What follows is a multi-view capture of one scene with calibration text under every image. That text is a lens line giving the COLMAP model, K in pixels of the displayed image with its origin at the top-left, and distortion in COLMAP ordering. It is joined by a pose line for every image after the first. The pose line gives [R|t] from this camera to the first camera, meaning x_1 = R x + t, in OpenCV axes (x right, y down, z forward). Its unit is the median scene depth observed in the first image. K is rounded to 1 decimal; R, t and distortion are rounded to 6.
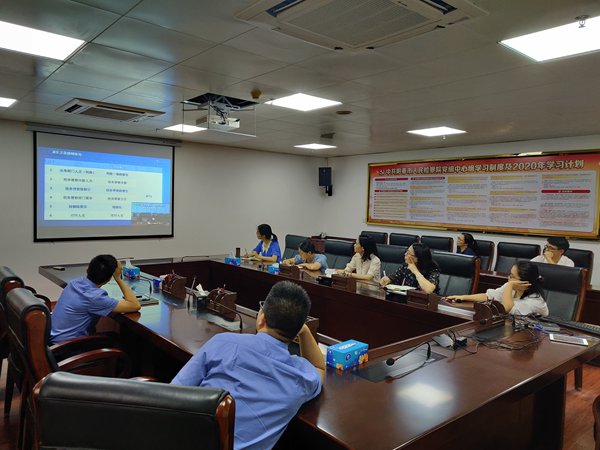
lens RADIAL K [[453.7, 0, 300.0], [0, 453.7, 225.0], [0, 0, 1]] dist [0.002777, 0.002322]
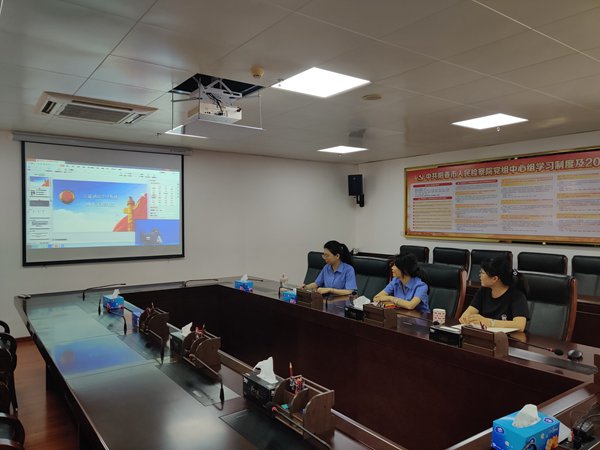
lens RADIAL K [[453.7, 0, 300.0], [0, 453.7, 225.0], [0, 0, 1]] dist [0.002777, 0.002322]
pose [[0.996837, -0.025221, -0.075371, 0.015918], [0.022507, 0.999075, -0.036643, 0.001548], [0.076225, 0.034831, 0.996482, 0.145929]]
